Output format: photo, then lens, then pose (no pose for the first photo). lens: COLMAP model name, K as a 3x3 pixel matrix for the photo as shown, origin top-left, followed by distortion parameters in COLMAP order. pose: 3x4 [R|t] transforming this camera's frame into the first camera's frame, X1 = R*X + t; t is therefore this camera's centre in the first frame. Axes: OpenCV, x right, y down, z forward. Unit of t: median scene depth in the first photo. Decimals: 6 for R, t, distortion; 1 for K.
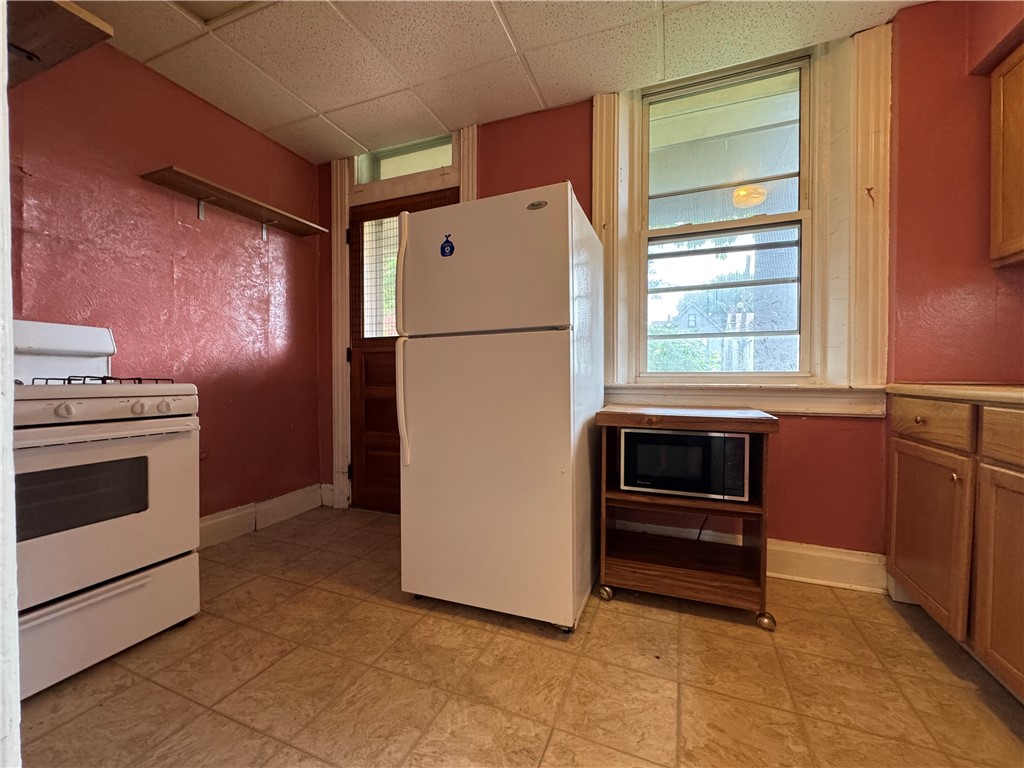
lens RADIAL K [[410.0, 0, 510.0], [0, 410.0, 382.6], [0, 0, 1]] dist [-0.001169, -0.000437]
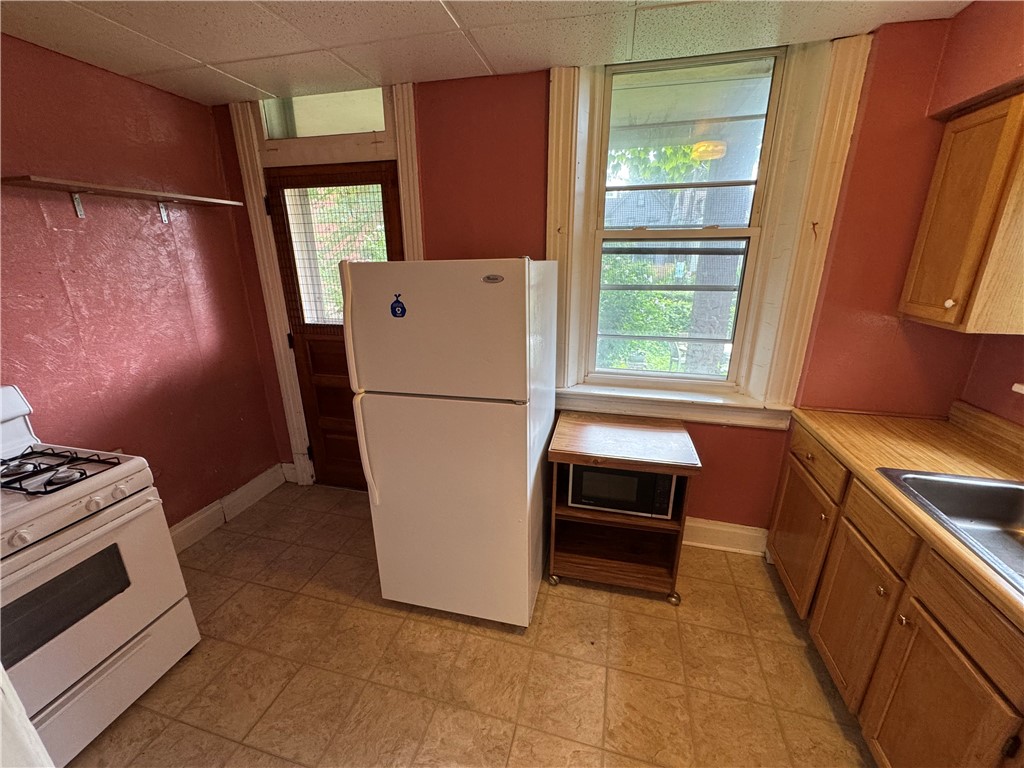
lens RADIAL K [[410.0, 0, 509.8], [0, 410.0, 381.0], [0, 0, 1]] dist [-0.001169, -0.000437]
pose [[0.991494, -0.045797, 0.121832, -0.019045], [0.009239, 0.958455, 0.285096, -0.404789], [-0.129827, -0.281545, 0.950725, 0.017926]]
